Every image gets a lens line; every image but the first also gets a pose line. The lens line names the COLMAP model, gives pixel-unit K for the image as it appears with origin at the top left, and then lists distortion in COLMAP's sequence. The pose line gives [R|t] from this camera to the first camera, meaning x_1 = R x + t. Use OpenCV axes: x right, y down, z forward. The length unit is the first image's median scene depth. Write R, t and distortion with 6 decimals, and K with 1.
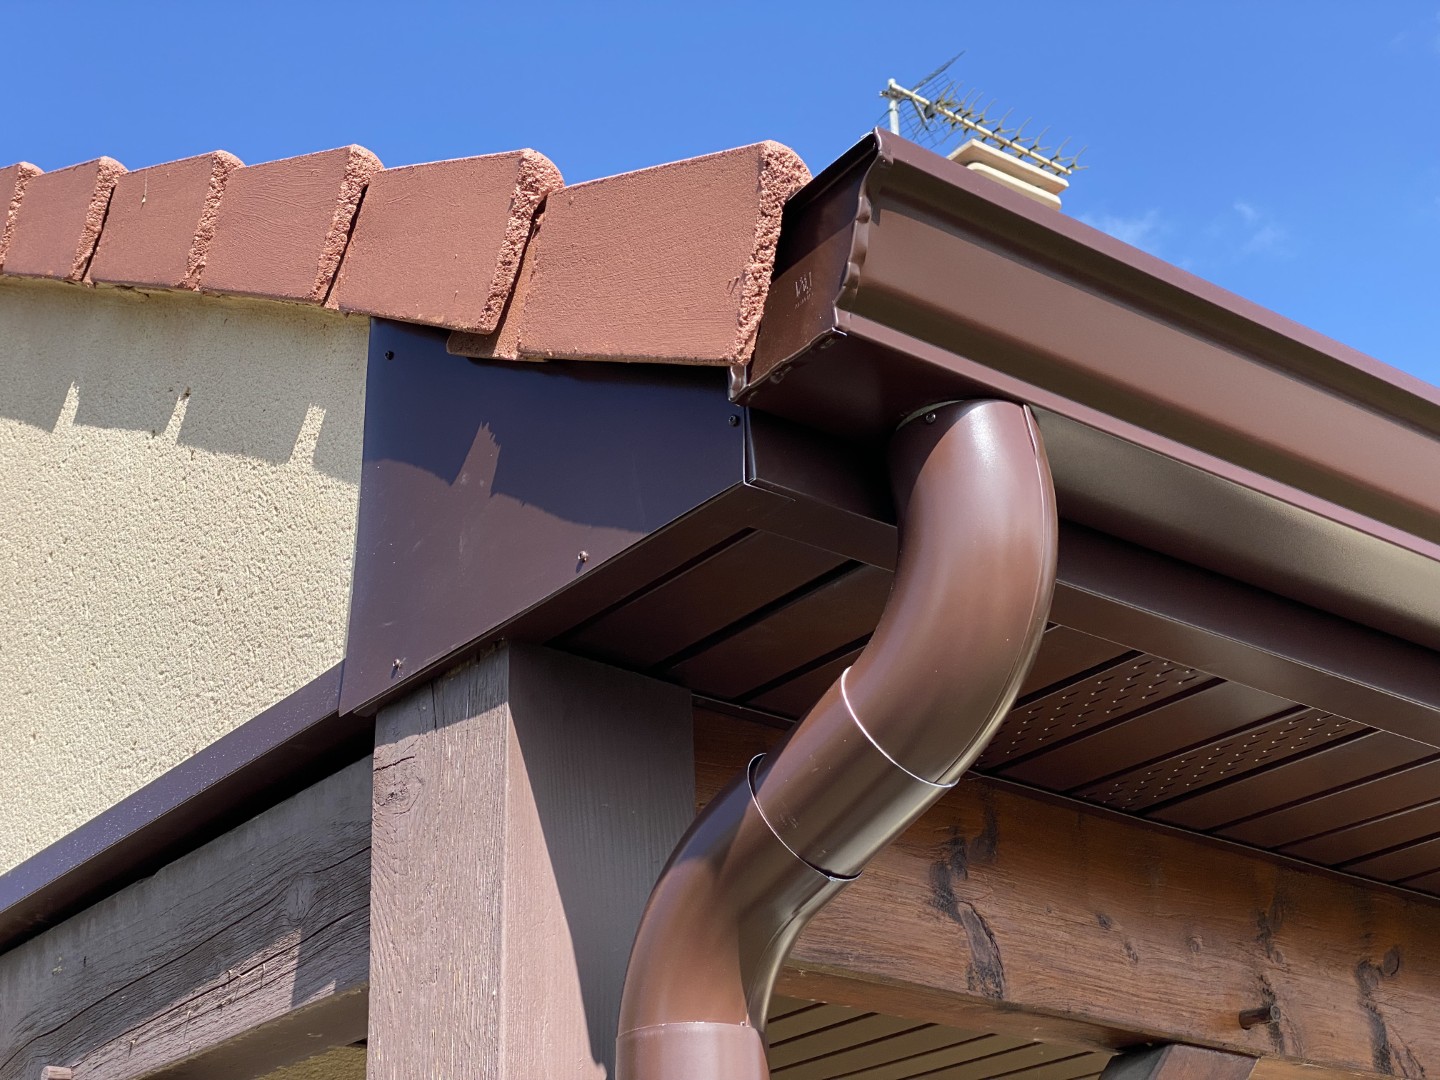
lens RADIAL K [[2171.7, 0, 659.4], [0, 2171.7, 494.7], [0, 0, 1]] dist [0.249081, -0.881270]
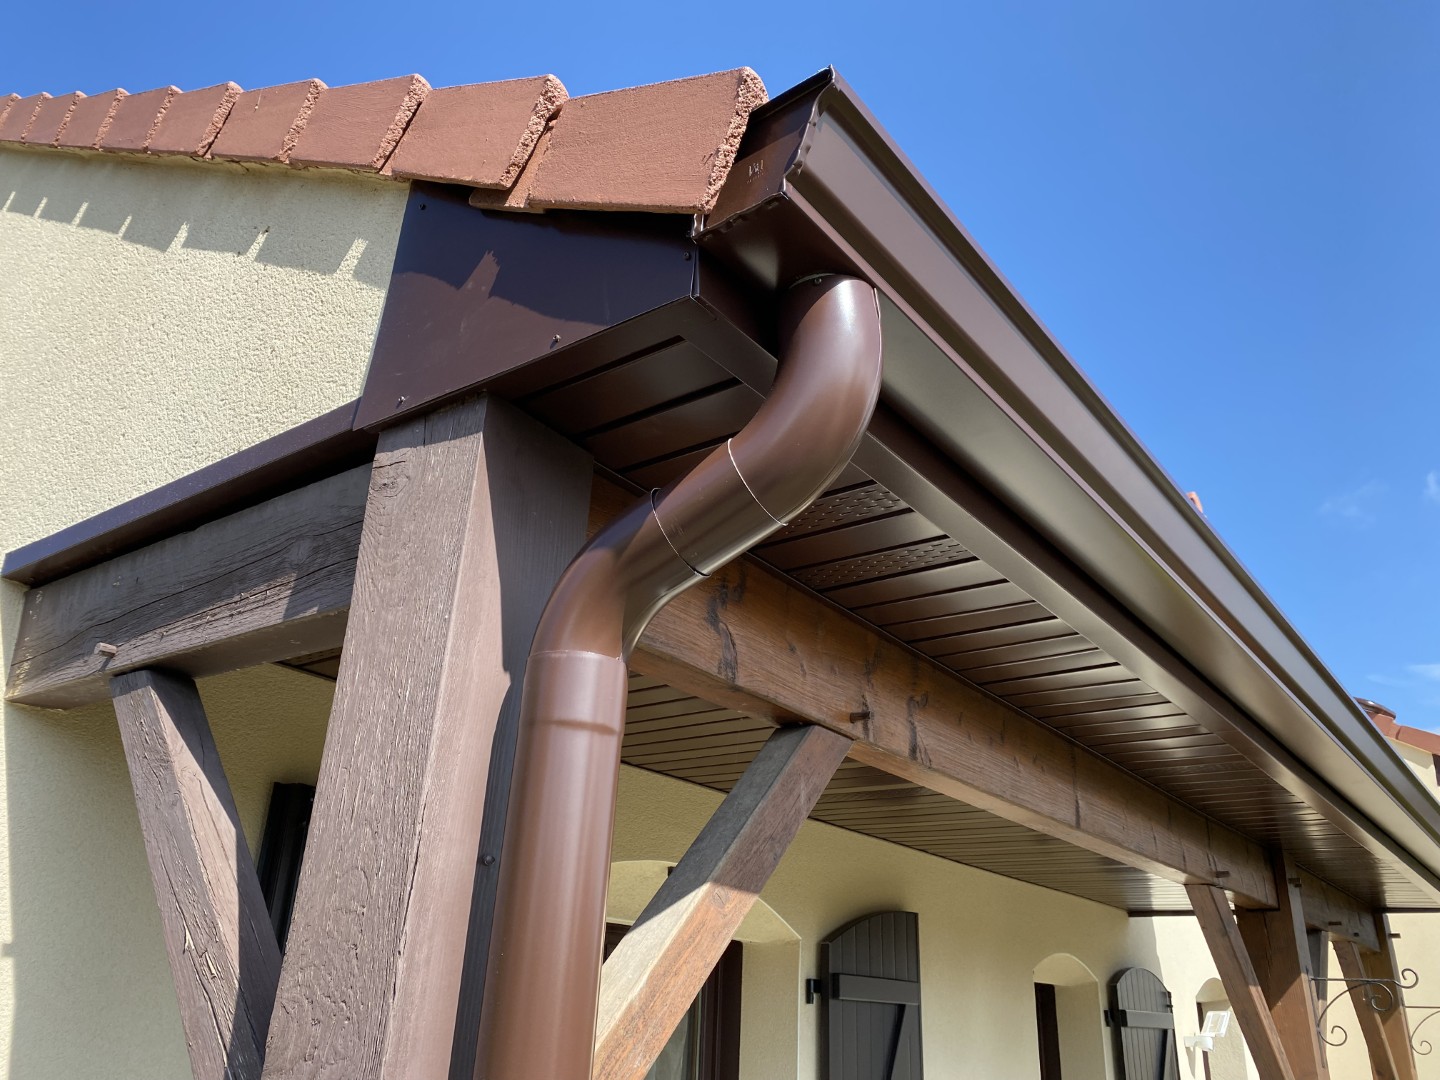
lens RADIAL K [[1122.1, 0, 707.6], [0, 1122.1, 523.5], [0, 0, 1]] dist [0.013373, -0.010006]
pose [[0.962189, 0.172758, 0.210587, -0.061405], [-0.184116, 0.982266, 0.035424, 0.087078], [-0.200733, -0.072857, 0.976933, 0.195633]]
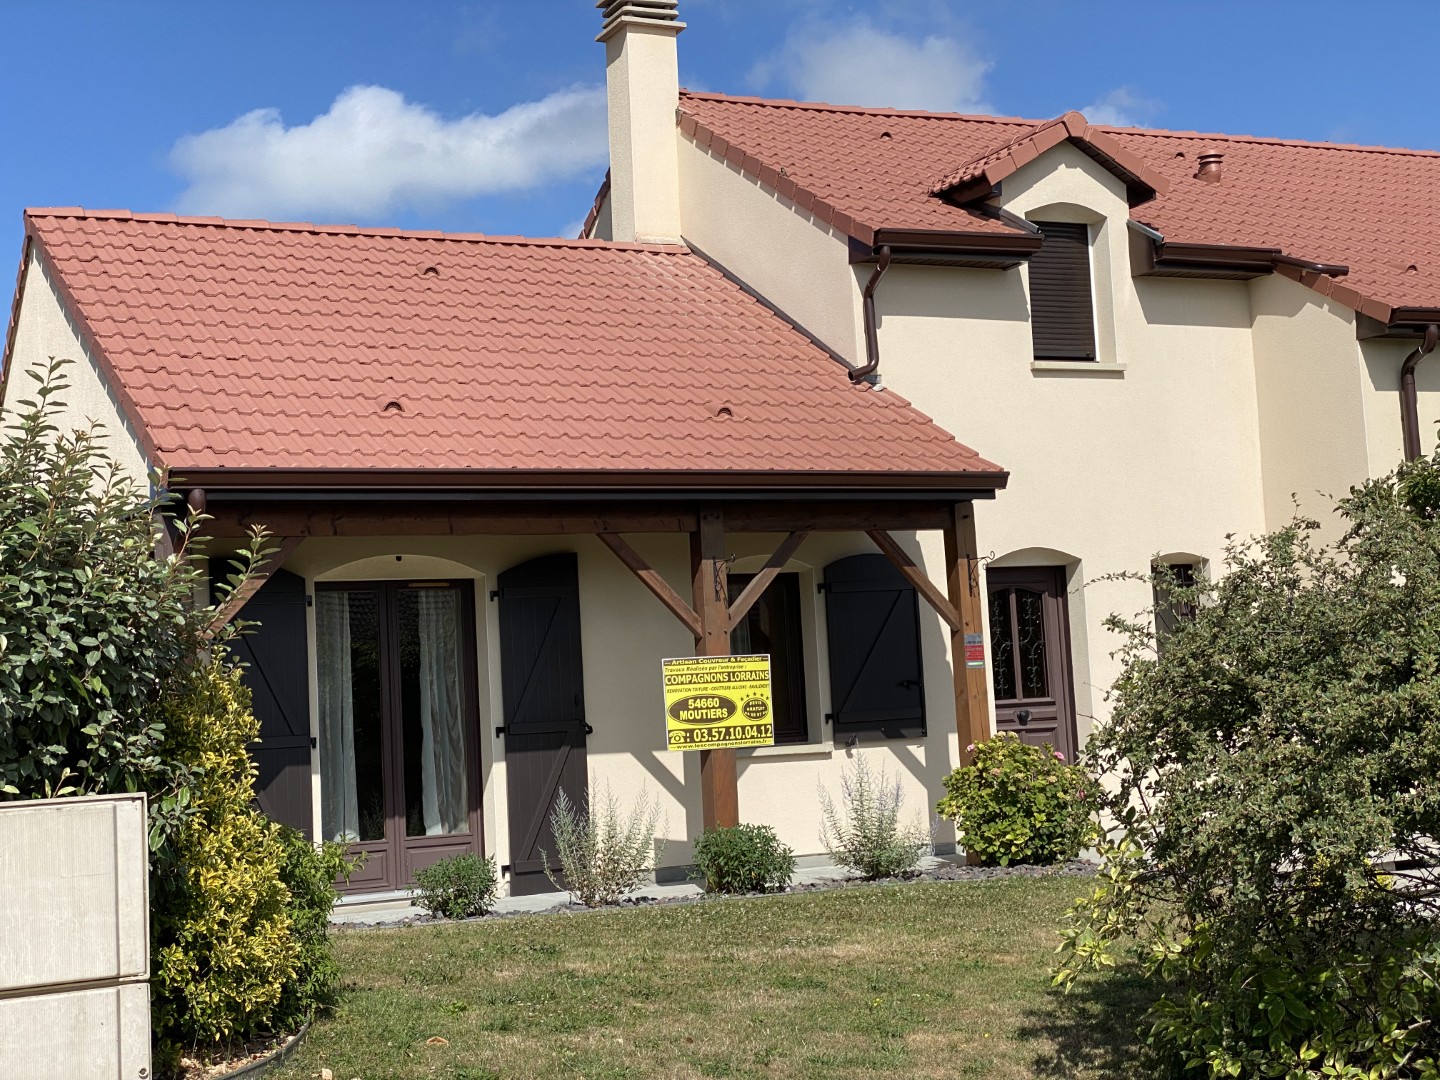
lens RADIAL K [[2139.7, 0, 712.2], [0, 2139.7, 503.4], [0, 0, 1]] dist [0.173928, 0.006892]
pose [[0.983260, -0.038969, -0.177994, 2.898309], [0.102953, 0.924803, 0.366251, -2.298098], [0.150337, -0.378445, 0.913333, -5.170482]]
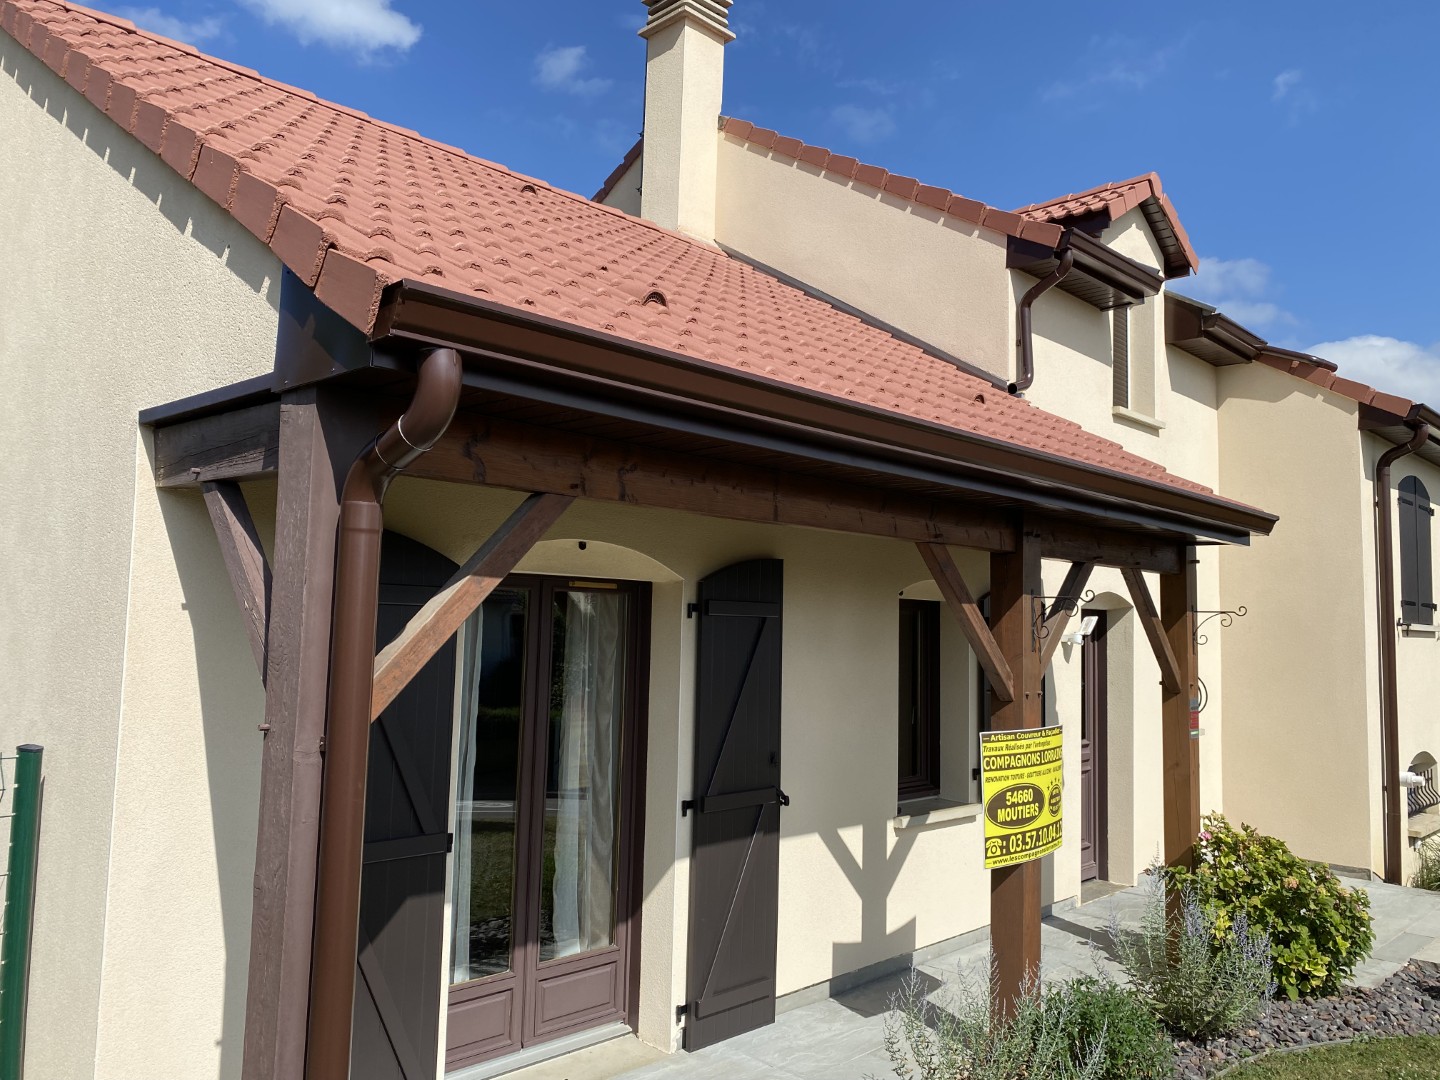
lens RADIAL K [[1113.8, 0, 732.9], [0, 1113.8, 540.4], [0, 0, 1]] dist [0.011190, 0.003687]
pose [[0.985490, 0.067838, 0.155589, 0.275951], [-0.122576, 0.918513, 0.375911, -0.387077], [-0.117410, -0.389527, 0.913501, -0.660619]]
